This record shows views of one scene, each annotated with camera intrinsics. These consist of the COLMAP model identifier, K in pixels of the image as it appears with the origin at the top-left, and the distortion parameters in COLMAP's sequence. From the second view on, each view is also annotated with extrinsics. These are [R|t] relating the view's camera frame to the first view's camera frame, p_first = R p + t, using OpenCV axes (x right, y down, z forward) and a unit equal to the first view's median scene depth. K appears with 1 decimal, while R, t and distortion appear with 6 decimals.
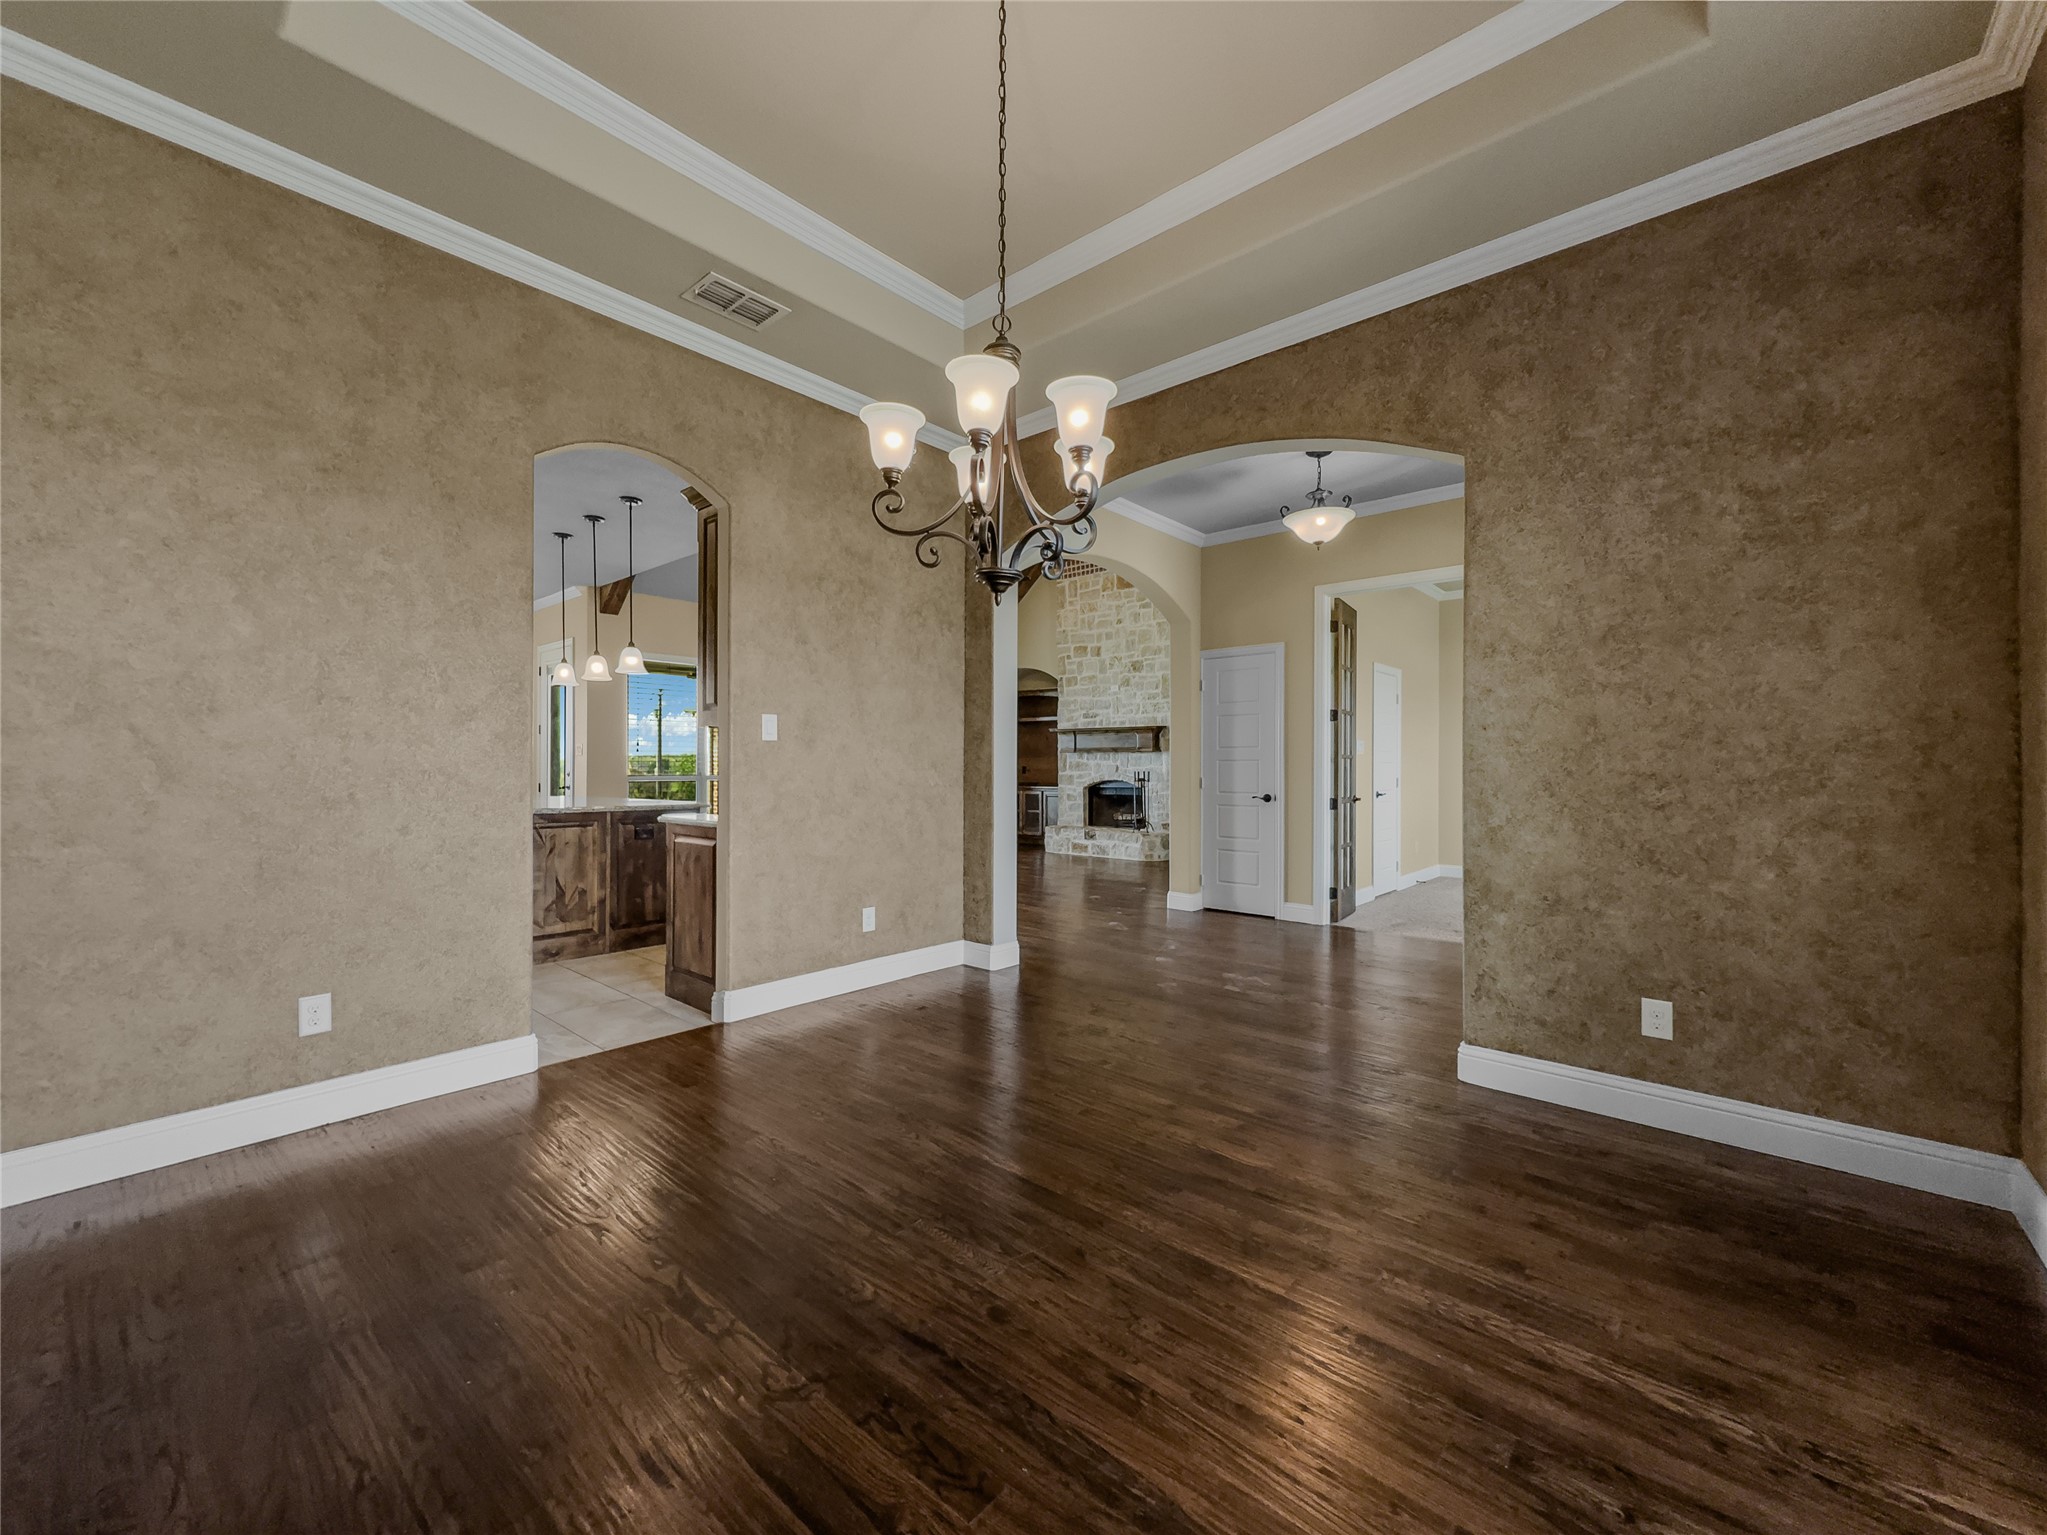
lens RADIAL K [[815.2, 0, 1029.7], [0, 815.2, 758.8], [0, 0, 1]] dist [0.005510, 0.000200]
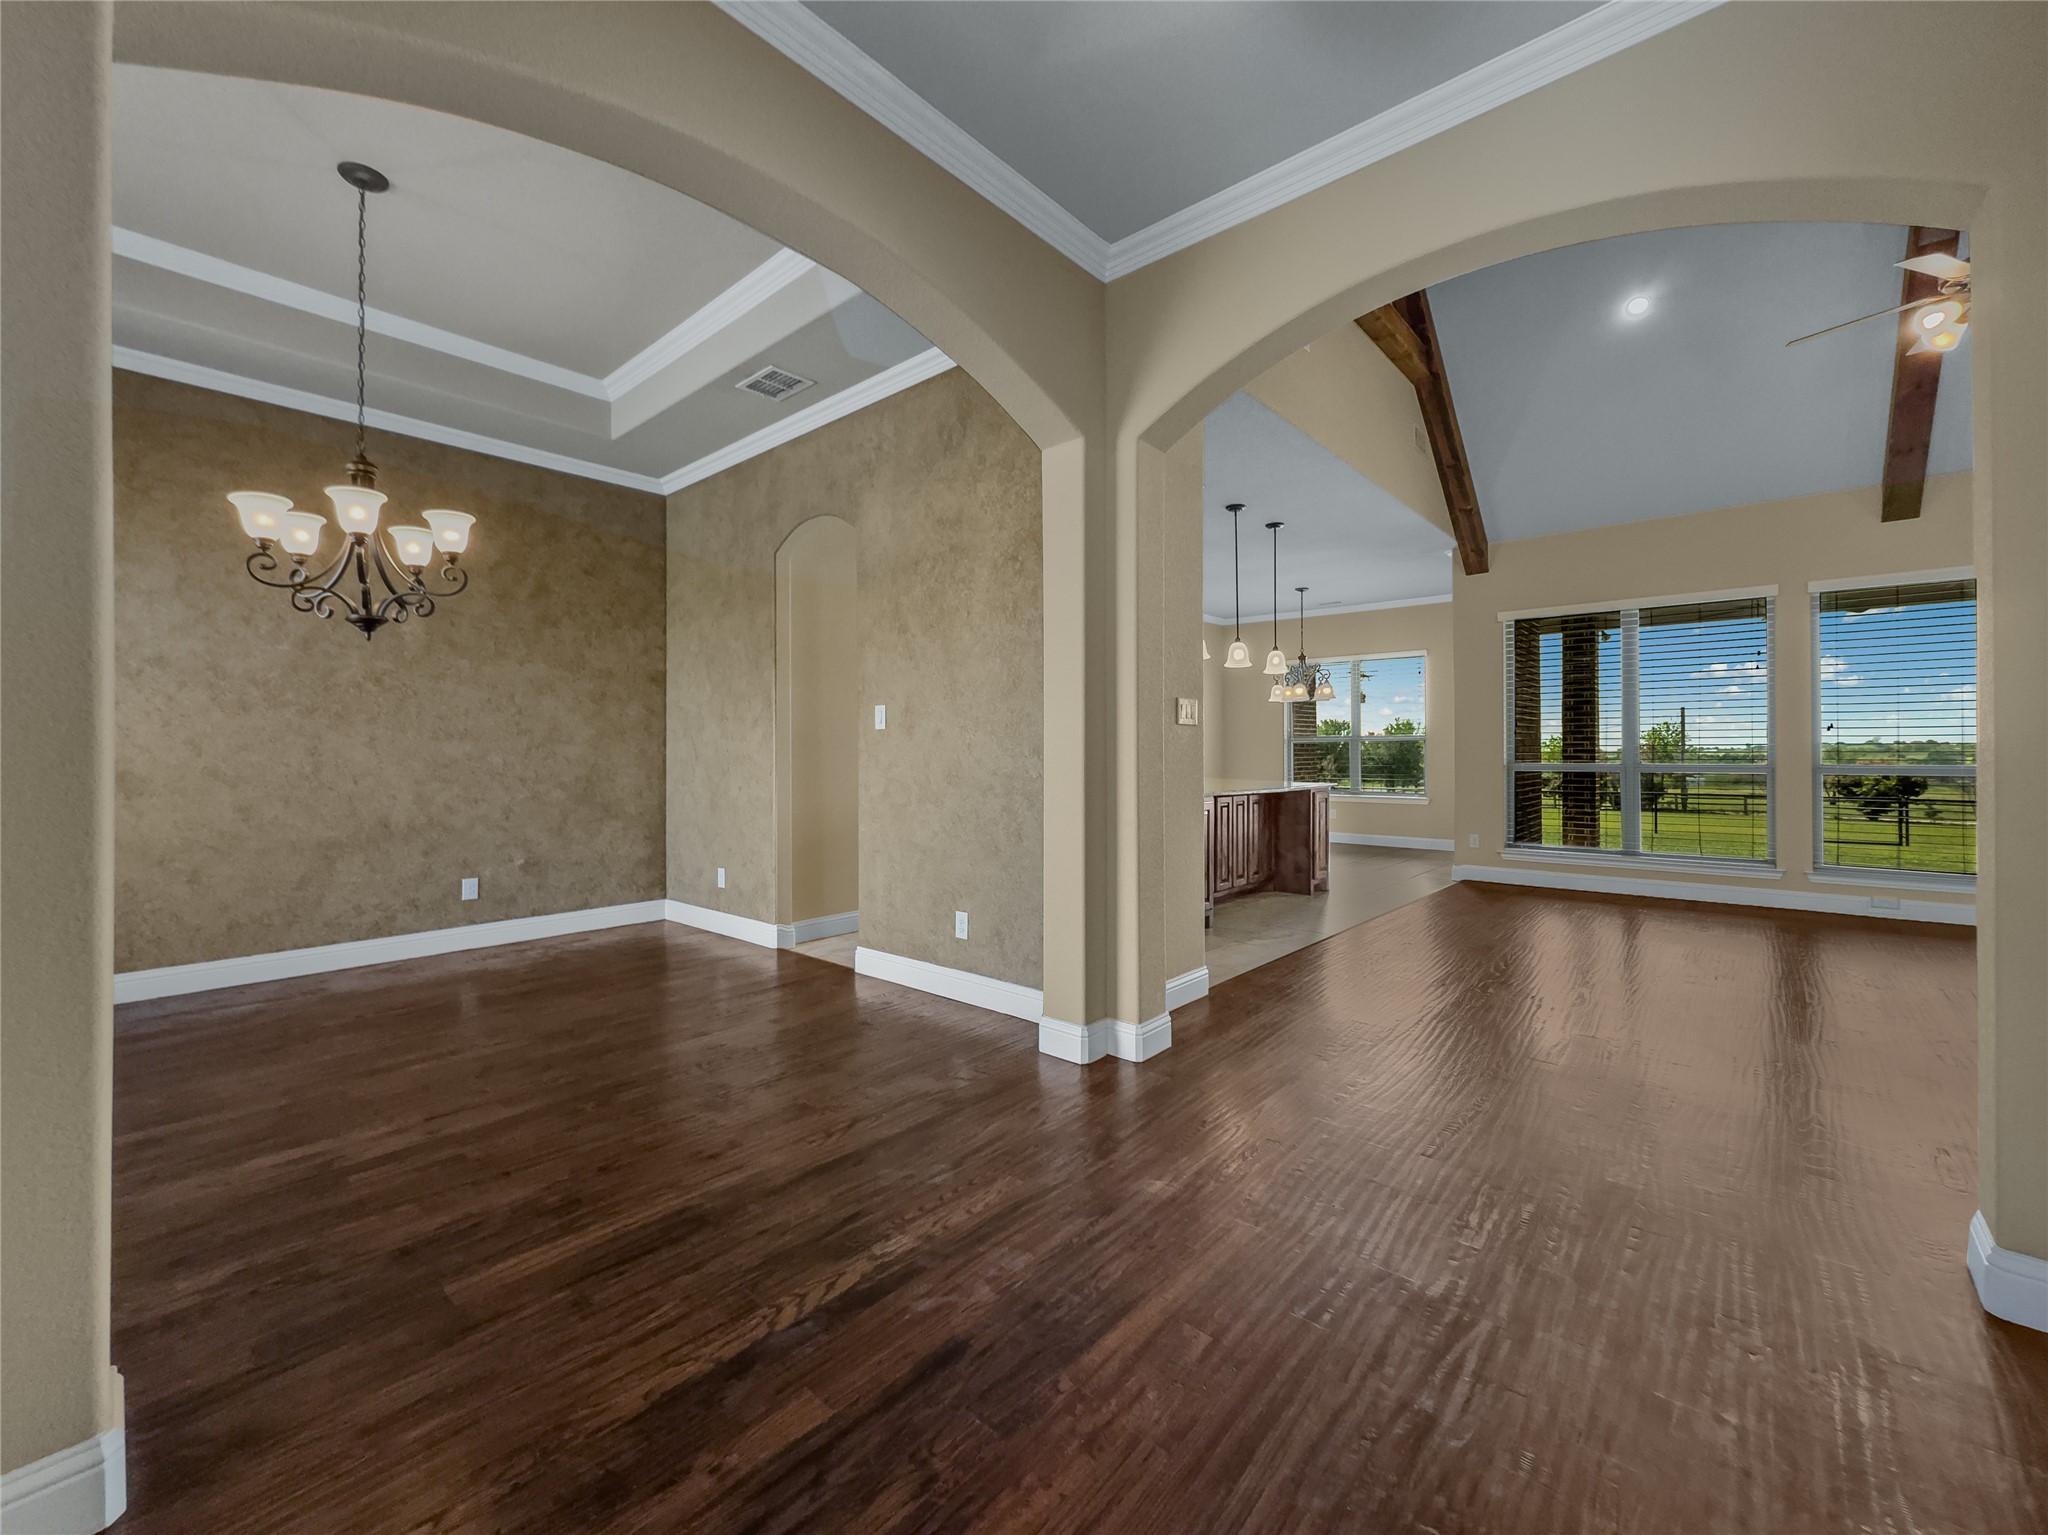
lens RADIAL K [[826.5, 0, 1028.1], [0, 826.5, 744.1], [0, 0, 1]] dist [-0.000222, 0.000017]
pose [[-0.001242, -0.010603, -0.999943, 1.026583], [0.012723, 0.999863, -0.010618, 0.015141], [0.999918, -0.012736, -0.001107, 1.568349]]
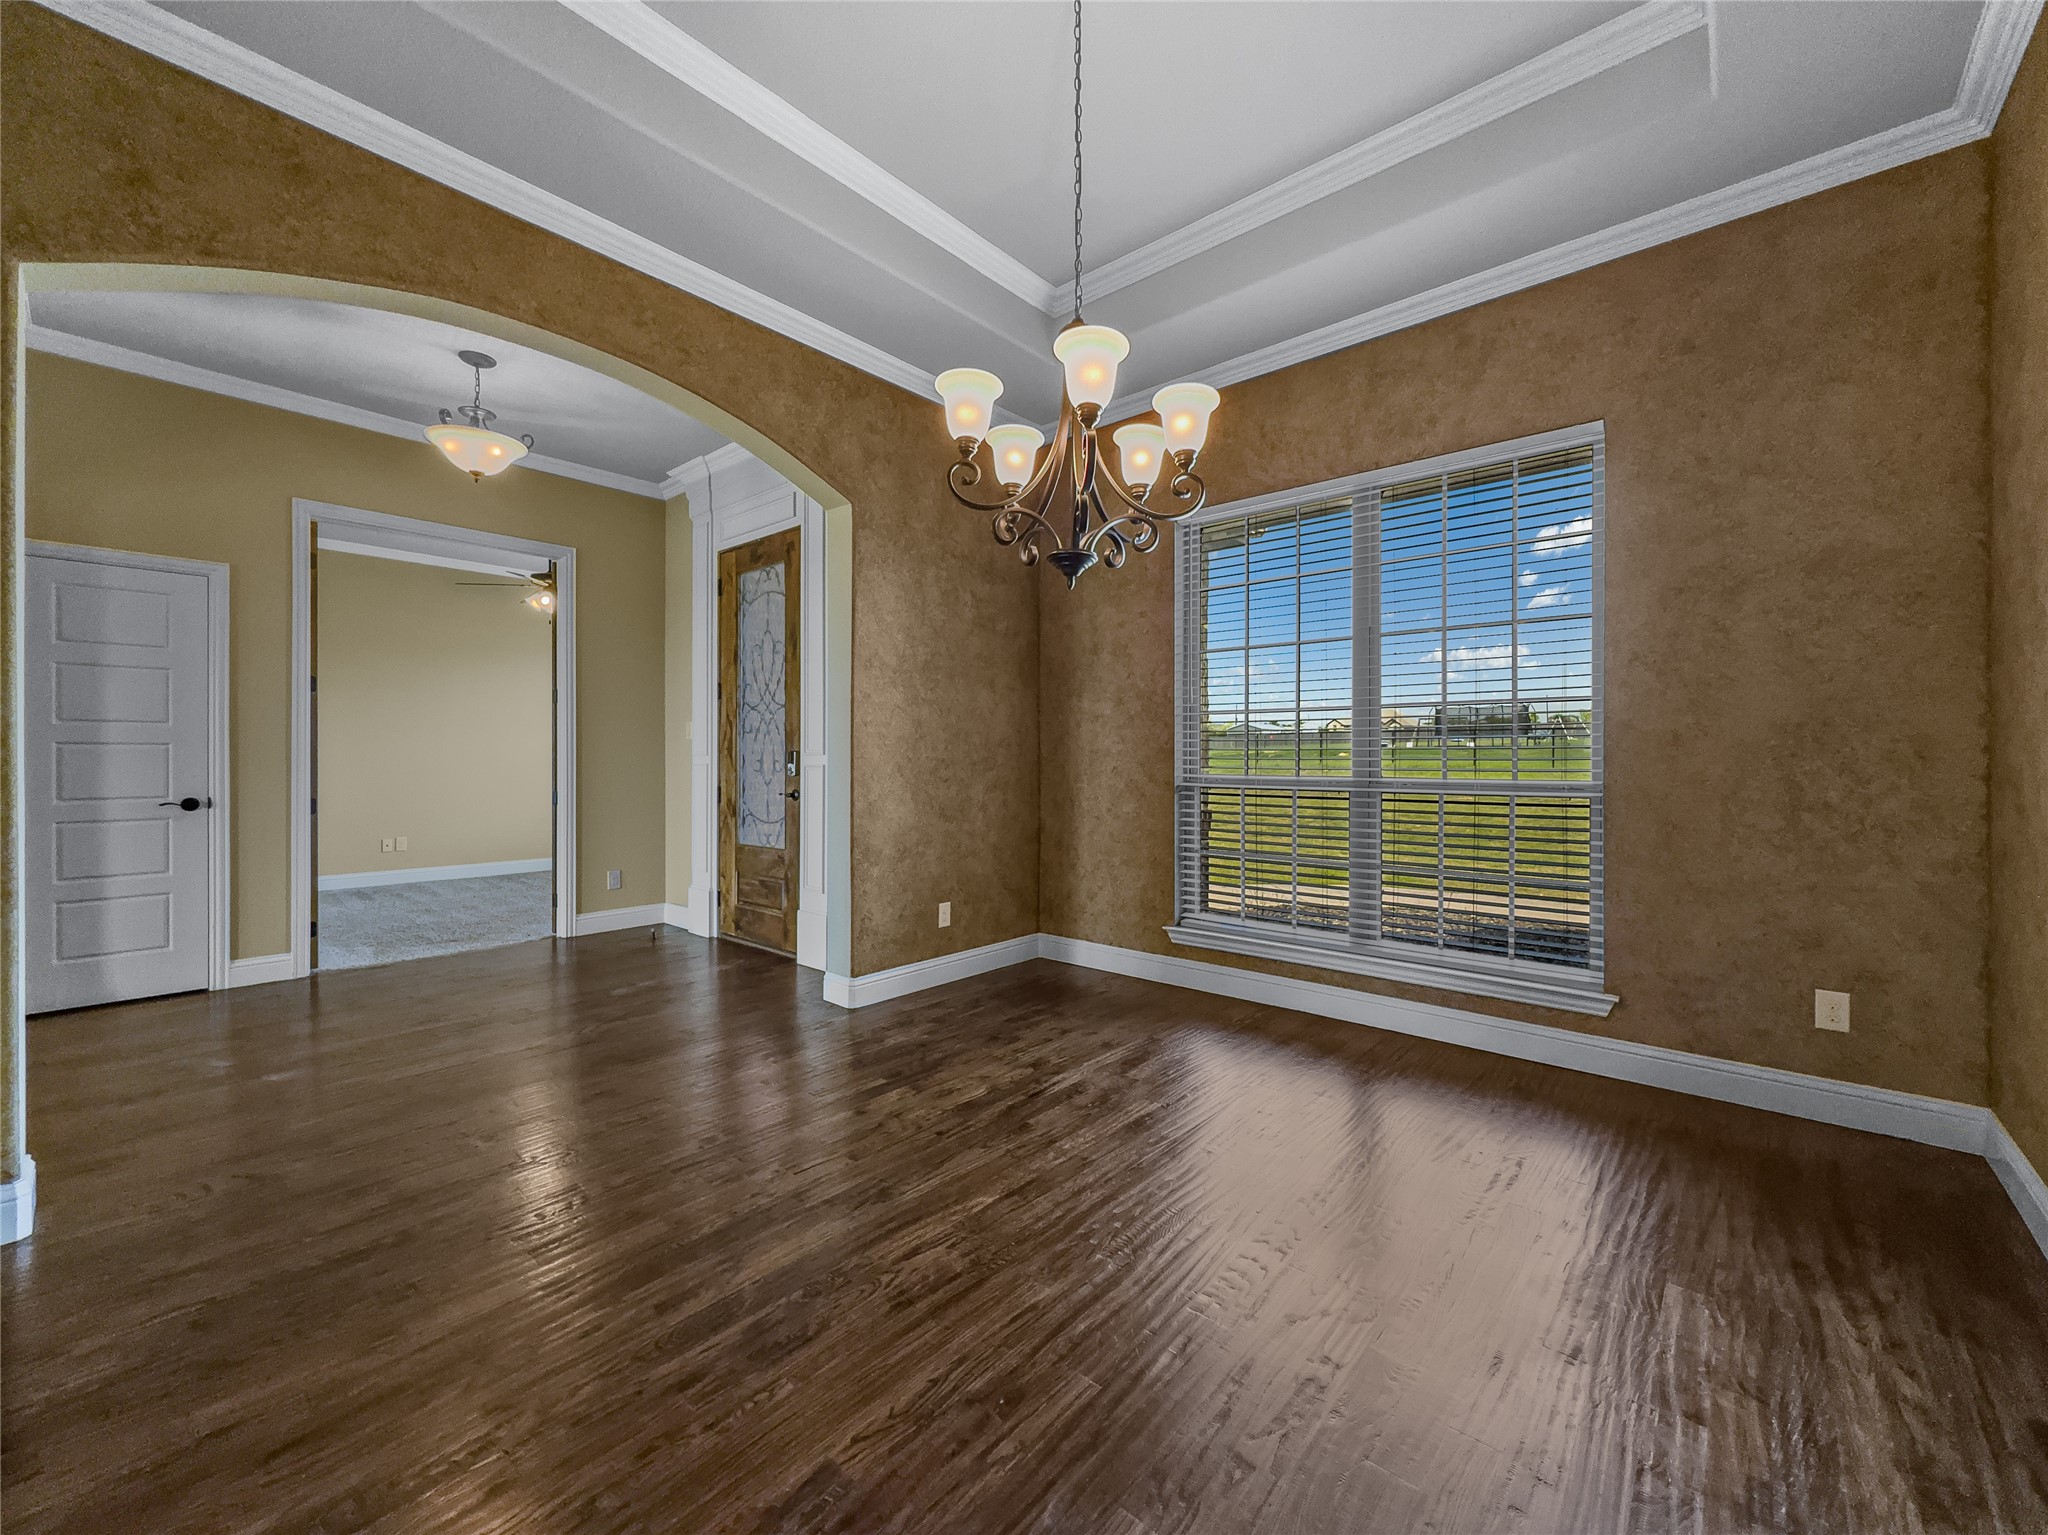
lens RADIAL K [[825.3, 0, 1020.6], [0, 825.3, 750.9], [0, 0, 1]] dist [-0.000923, 0.000051]
pose [[0.003576, 0.004940, 0.999981, -0.745548], [-0.010783, 0.999930, -0.004901, 0.007193], [-0.999935, -0.010765, 0.003629, 0.768624]]
